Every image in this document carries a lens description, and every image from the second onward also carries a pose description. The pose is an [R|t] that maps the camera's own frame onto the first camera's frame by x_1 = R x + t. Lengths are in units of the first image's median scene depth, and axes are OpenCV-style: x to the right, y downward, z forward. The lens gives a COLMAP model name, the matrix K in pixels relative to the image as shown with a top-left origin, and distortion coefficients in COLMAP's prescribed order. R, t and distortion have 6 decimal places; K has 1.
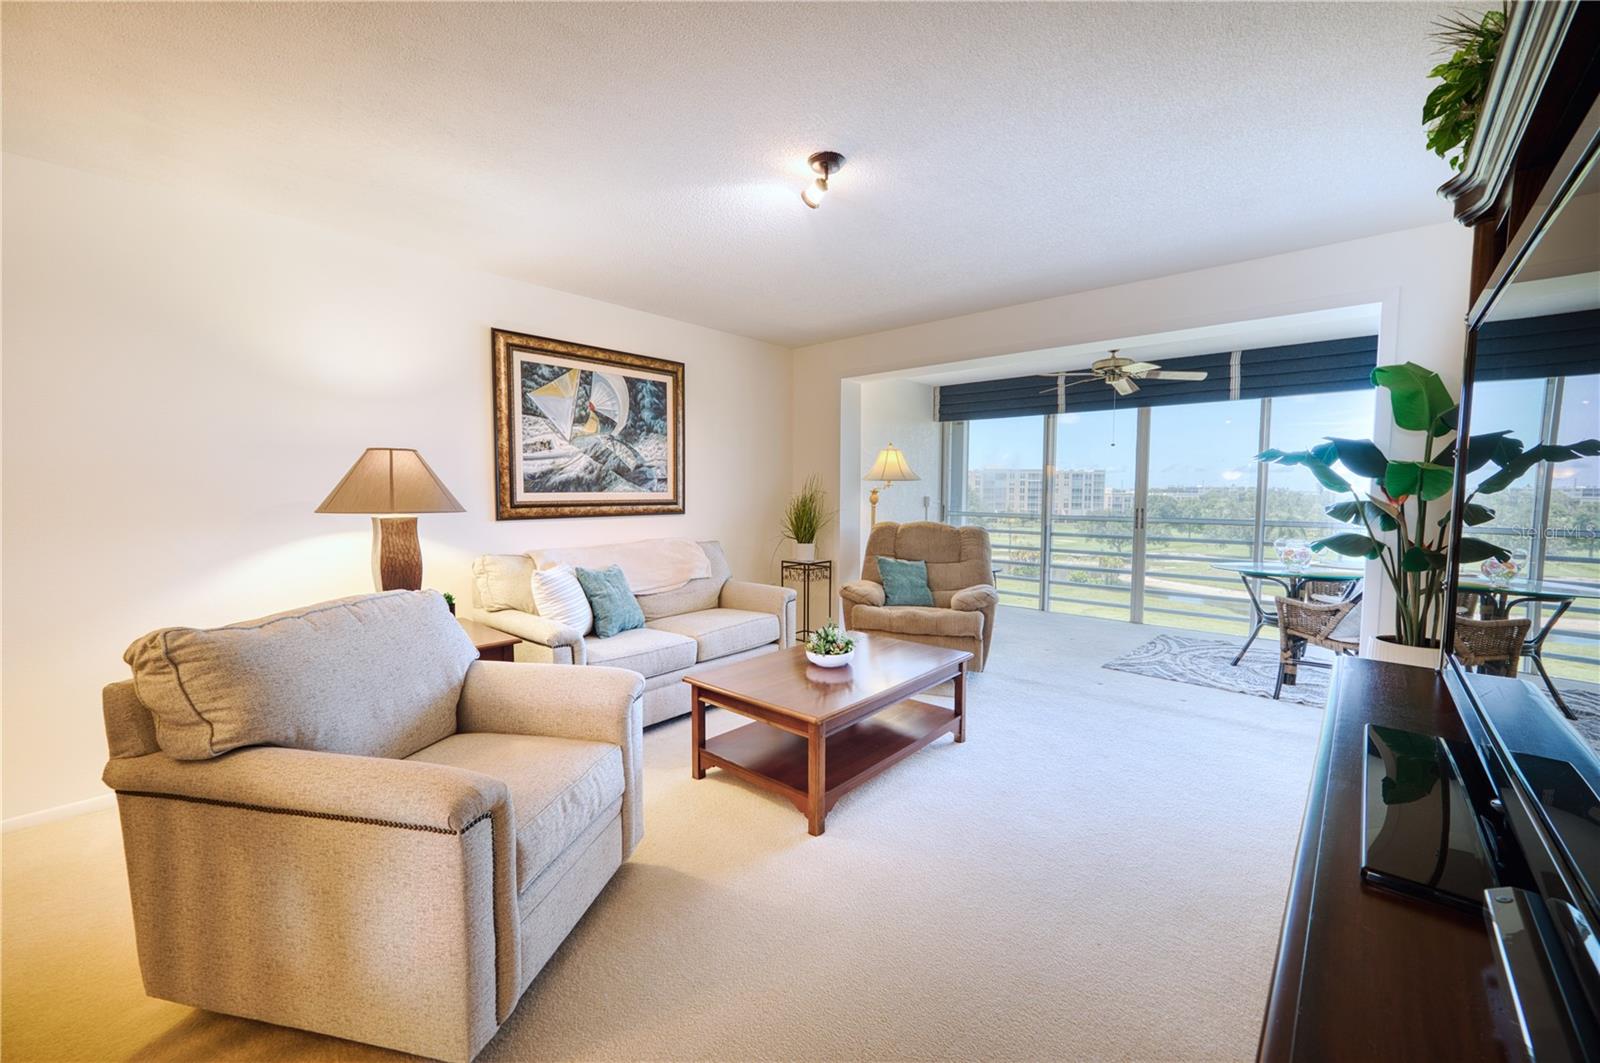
lens RADIAL K [[629.1, 0, 800.0], [0, 629.1, 531.5], [0, 0, 1]] dist [-0.009692, 0.000402]
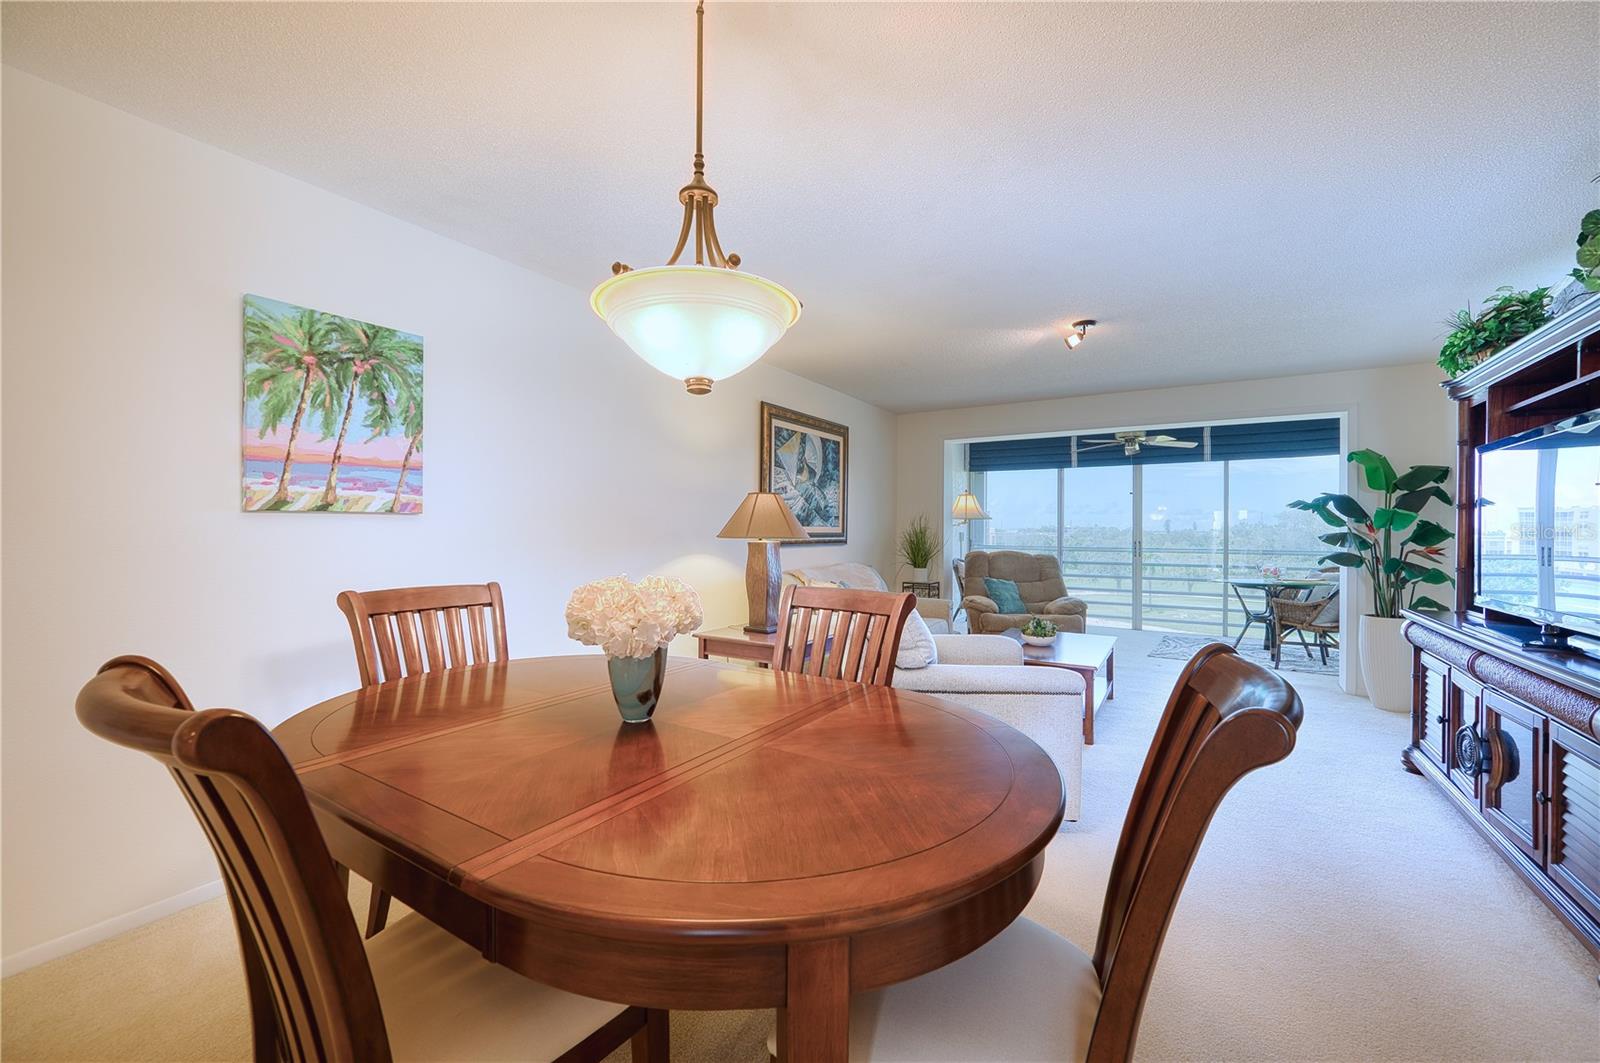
lens RADIAL K [[630.4, 0, 800.0], [0, 630.4, 531.5], [0, 0, 1]] dist [-0.005010, 0.000121]
pose [[0.986258, 0.002294, 0.165197, -0.546517], [0.008141, 0.998014, -0.062457, 0.027899], [-0.165013, 0.062944, 0.984281, -0.261774]]
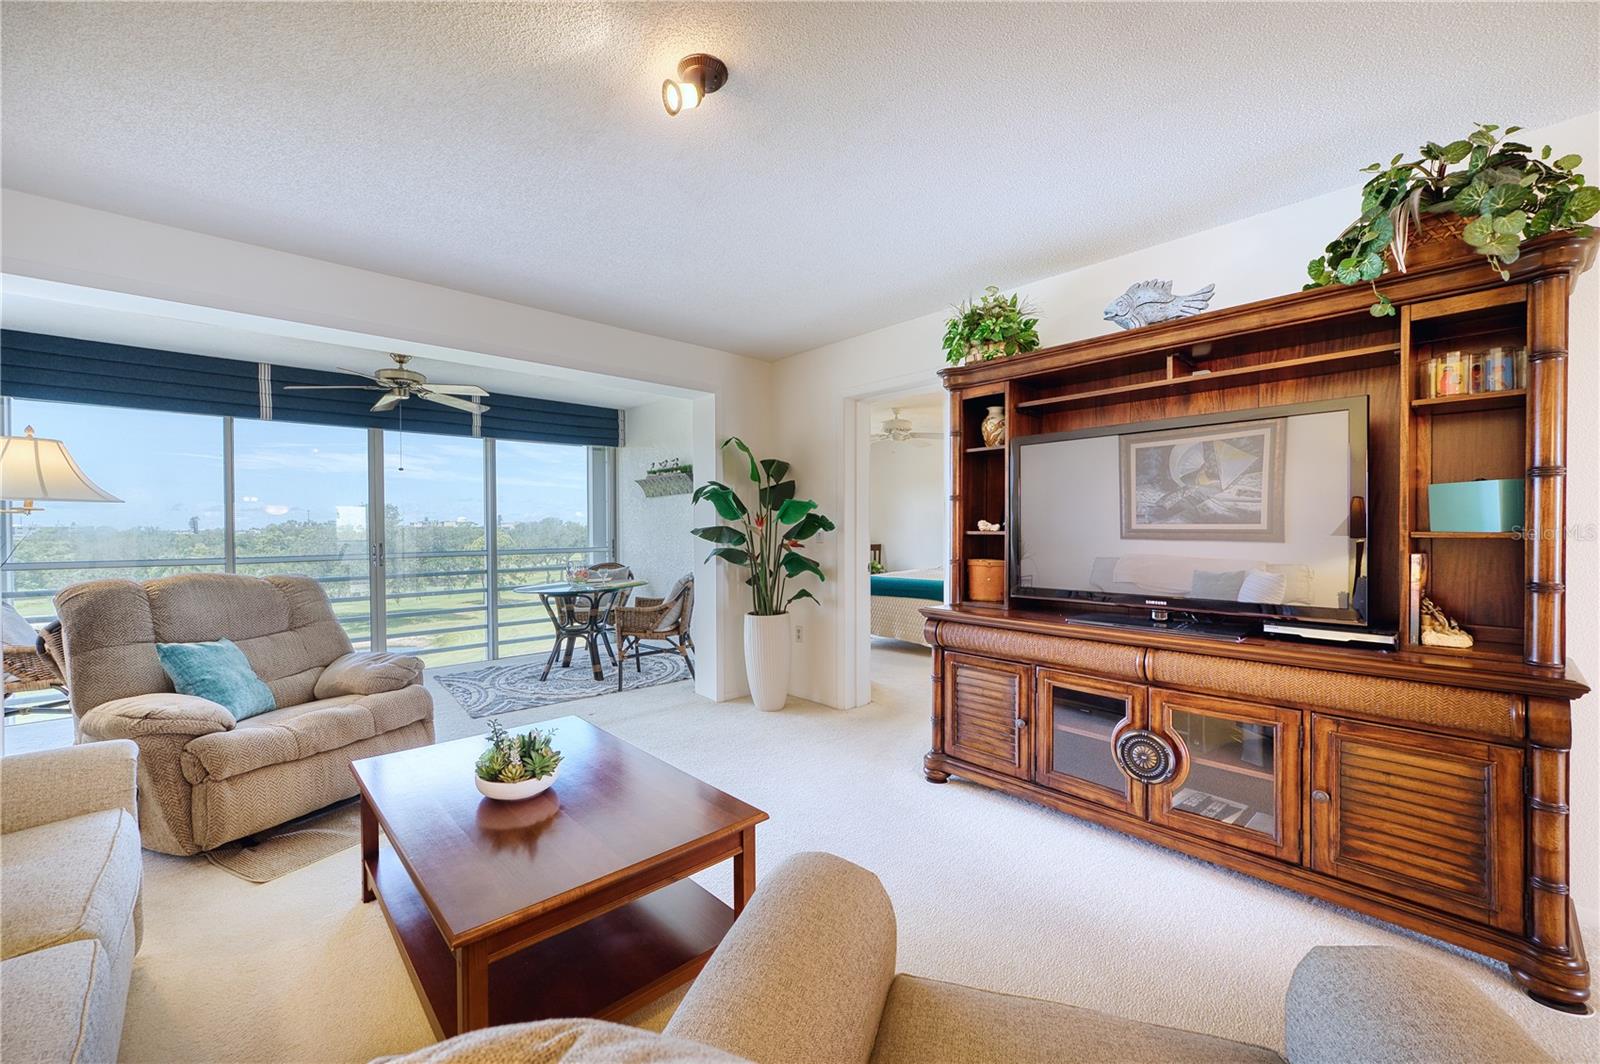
lens RADIAL K [[630.4, 0, 800.0], [0, 630.4, 532.0], [0, 0, 1]] dist [-0.005010, 0.000121]
pose [[0.098568, -0.011400, 0.995065, -0.407870], [0.072727, 0.997343, 0.004222, -0.020091], [-0.992469, 0.071952, 0.099136, 0.487065]]
